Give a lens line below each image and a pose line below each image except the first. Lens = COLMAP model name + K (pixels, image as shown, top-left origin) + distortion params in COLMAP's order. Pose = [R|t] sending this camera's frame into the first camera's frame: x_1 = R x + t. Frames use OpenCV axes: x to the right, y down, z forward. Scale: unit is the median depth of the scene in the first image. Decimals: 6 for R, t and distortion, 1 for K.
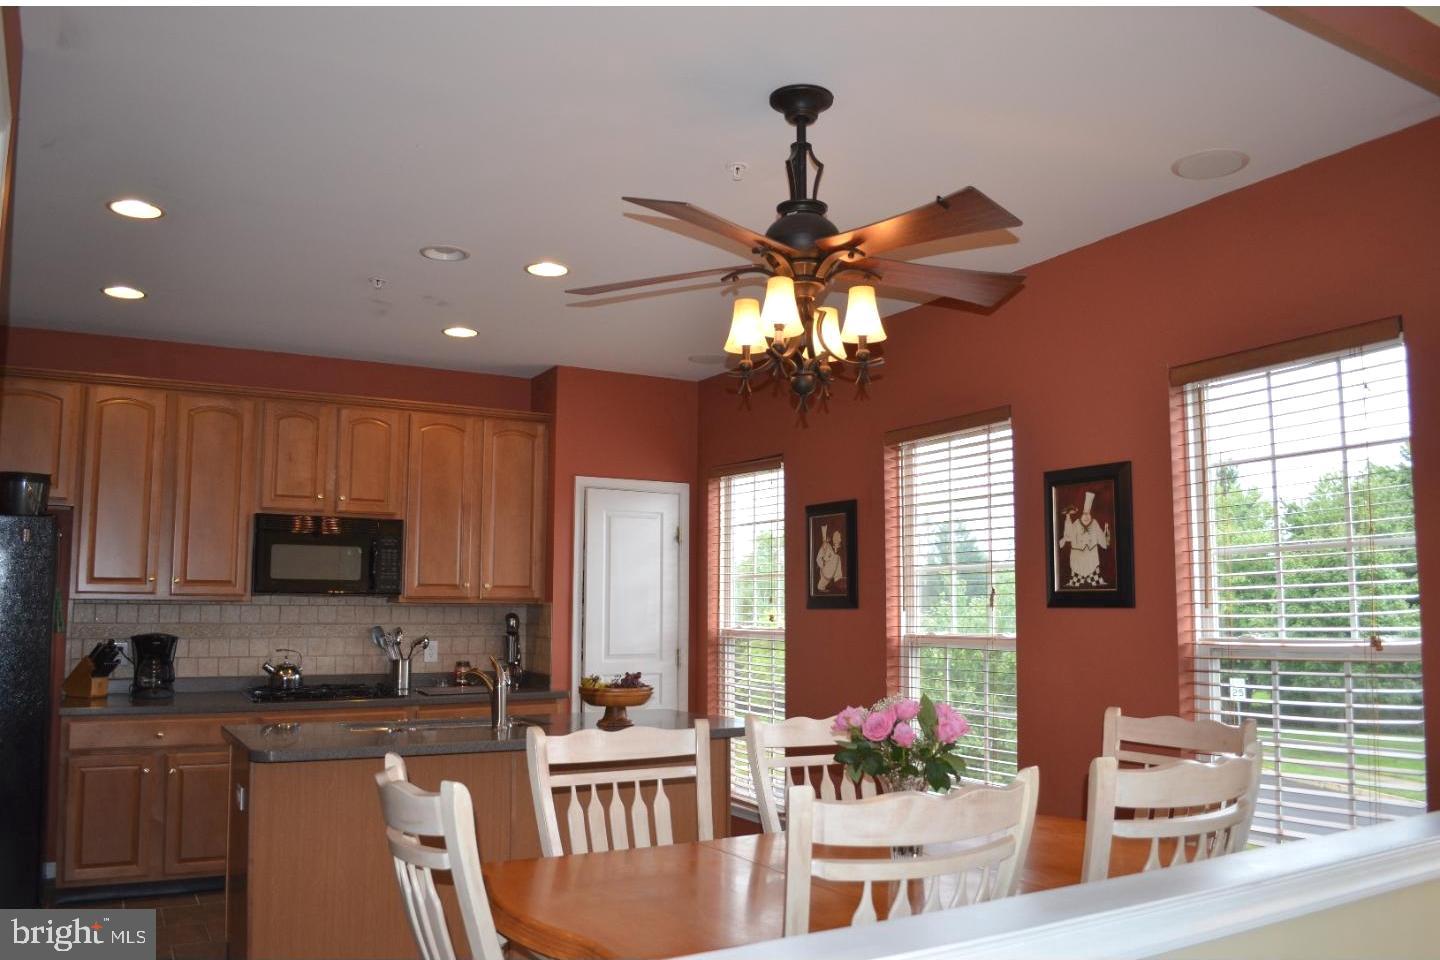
lens RADIAL K [[1146.3, 0, 720.5], [0, 1146.3, 483.5], [0, 0, 1]] dist [-0.075643, -0.000718]
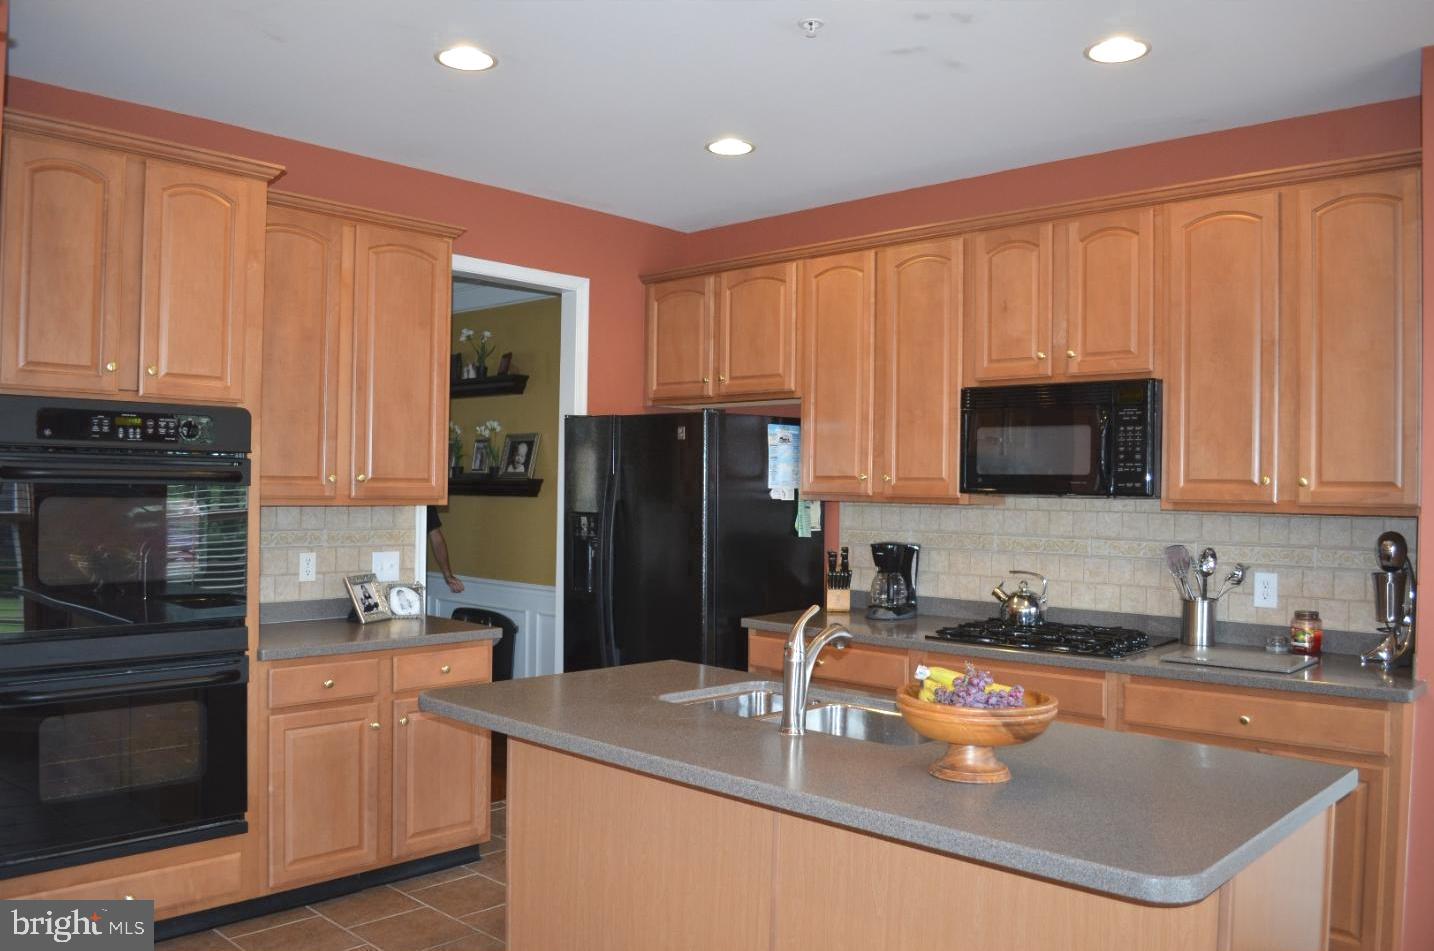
lens RADIAL K [[1141.6, 0, 717.9], [0, 1141.6, 476.5], [0, 0, 1]] dist [-0.075643, -0.000718]
pose [[0.289450, -0.006797, -0.957169, 0.247386], [0.087115, 0.996012, 0.019271, 0.053245], [0.953221, -0.088962, 0.288888, 0.588338]]
